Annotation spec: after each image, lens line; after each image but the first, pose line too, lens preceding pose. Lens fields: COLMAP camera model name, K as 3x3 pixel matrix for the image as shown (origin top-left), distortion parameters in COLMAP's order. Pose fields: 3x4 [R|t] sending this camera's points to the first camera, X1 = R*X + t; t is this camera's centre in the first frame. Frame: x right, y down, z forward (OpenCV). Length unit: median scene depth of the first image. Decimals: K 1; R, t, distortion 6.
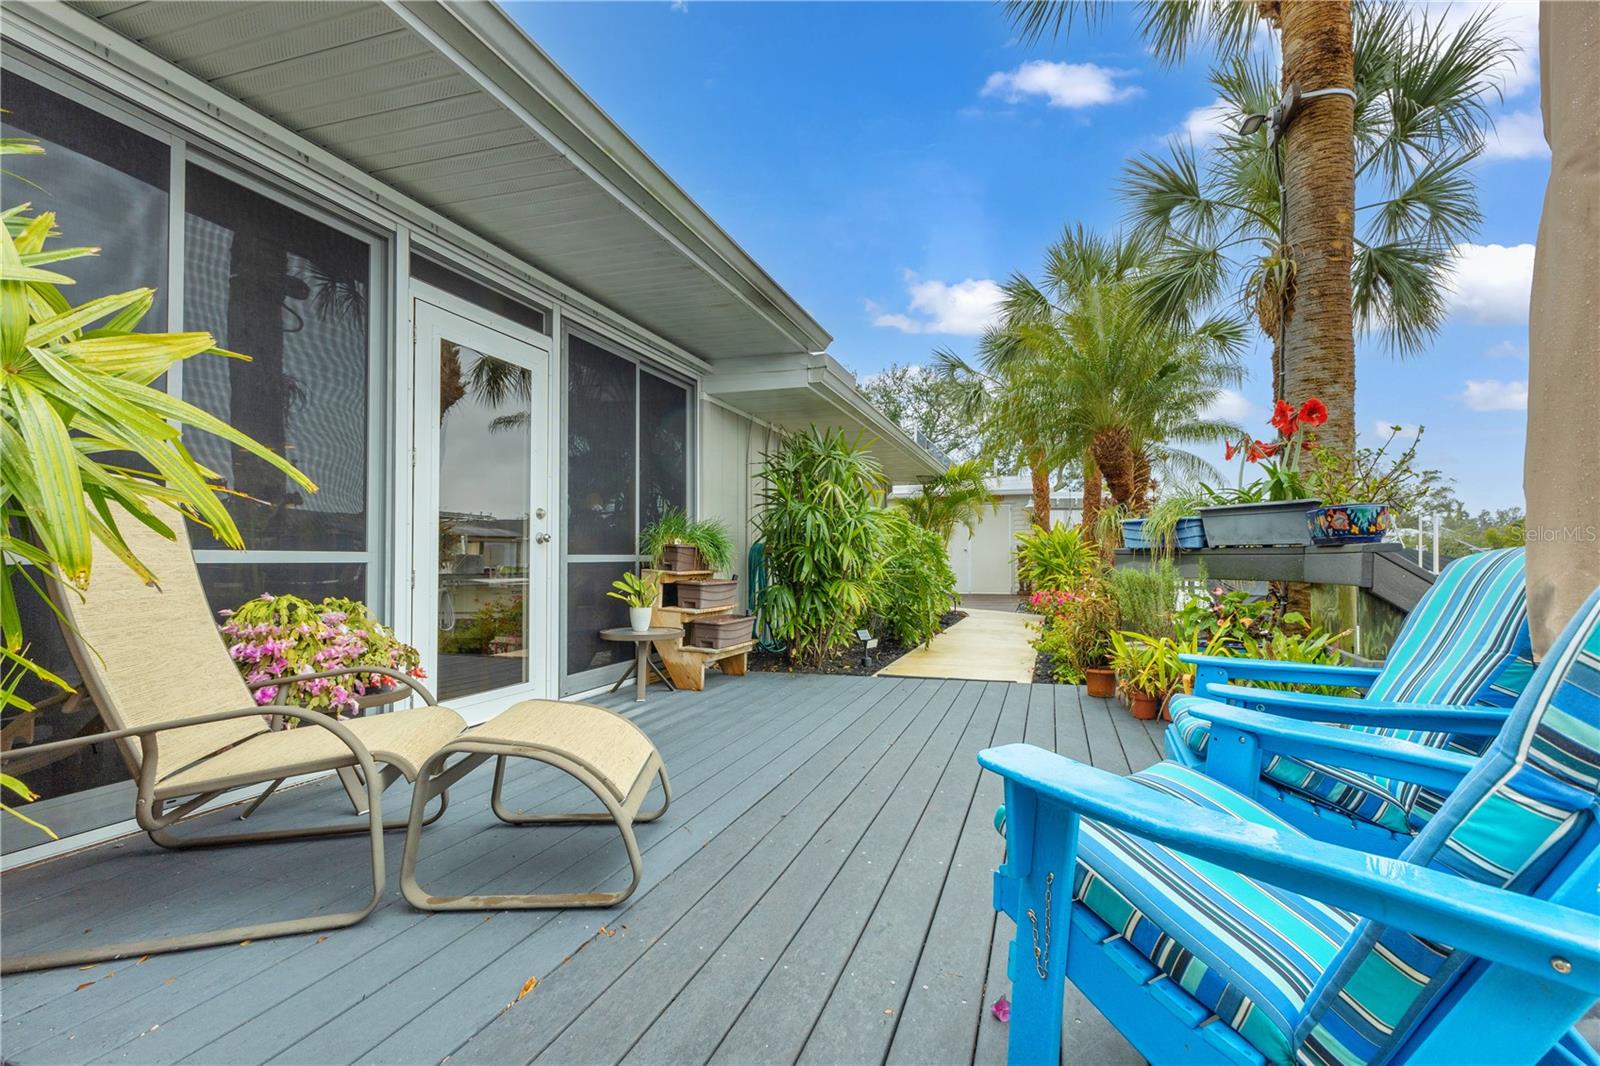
lens RADIAL K [[687.4, 0, 800.0], [0, 687.4, 533.0], [0, 0, 1]] dist [0.004831, -0.000345]
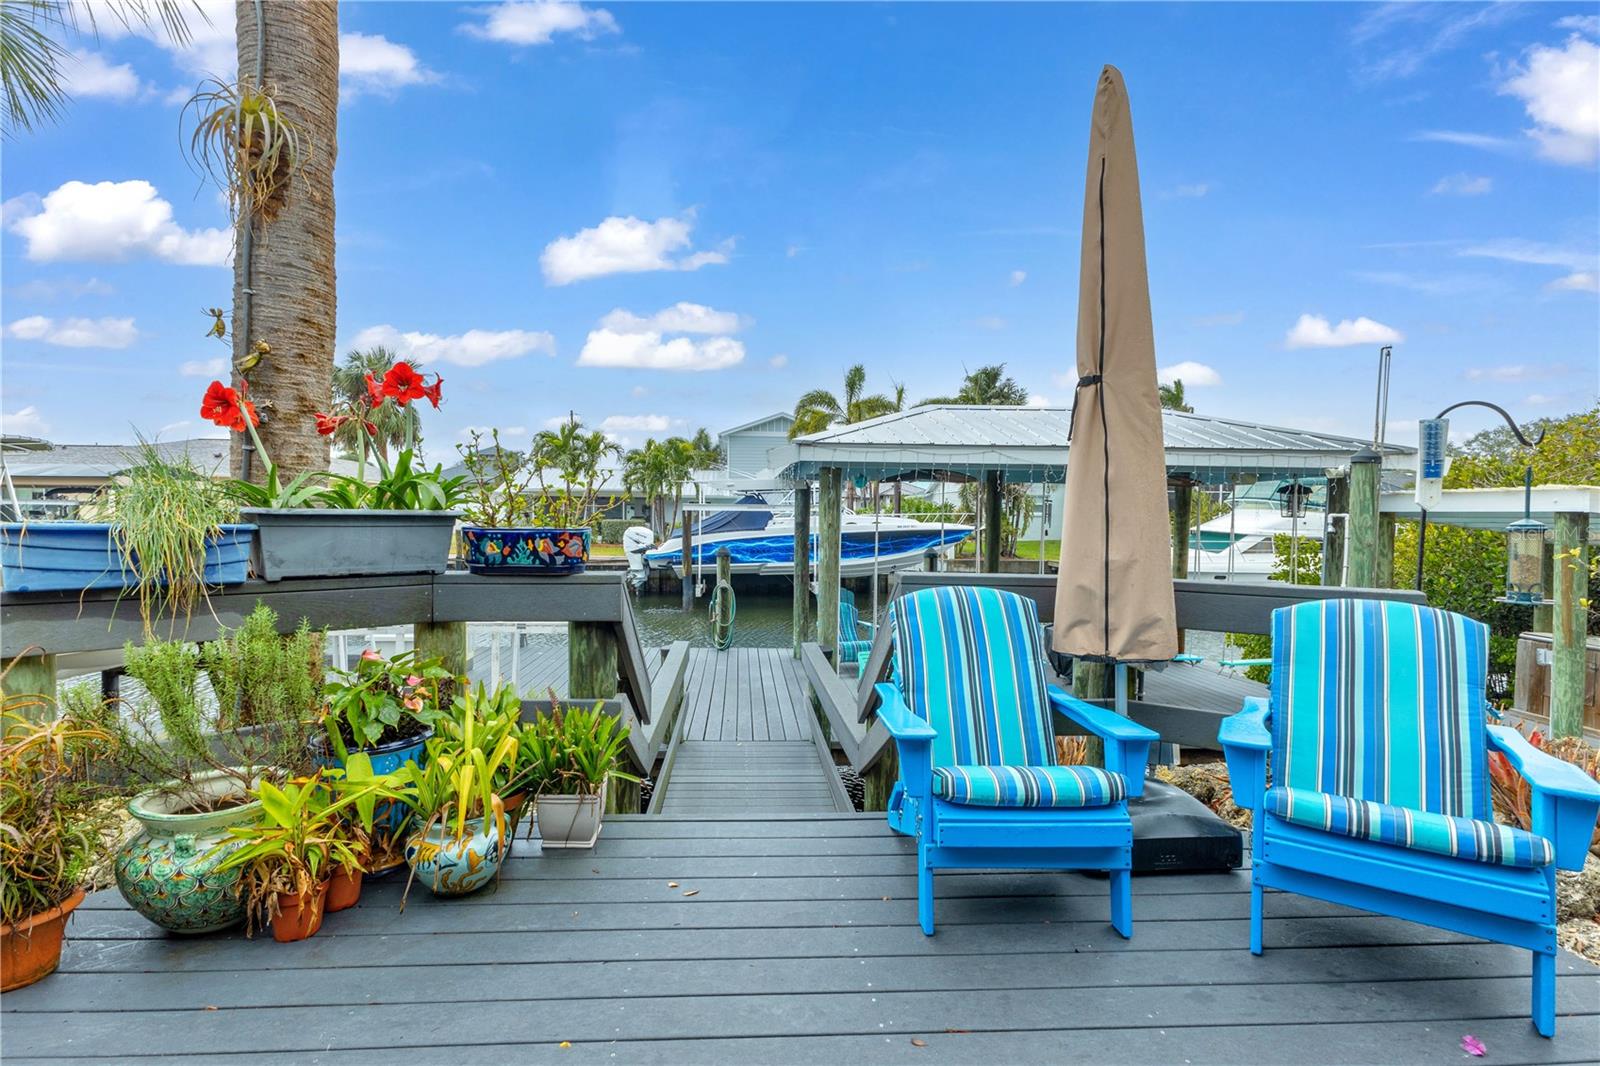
lens RADIAL K [[706.8, 0, 800.0], [0, 706.8, 533.0], [0, 0, 1]] dist [-0.000652, -0.000232]
pose [[-0.306352, -0.023837, 0.951620, -0.082781], [-0.044285, 0.998961, 0.010766, -0.042264], [-0.950888, -0.038845, -0.307089, 0.757085]]
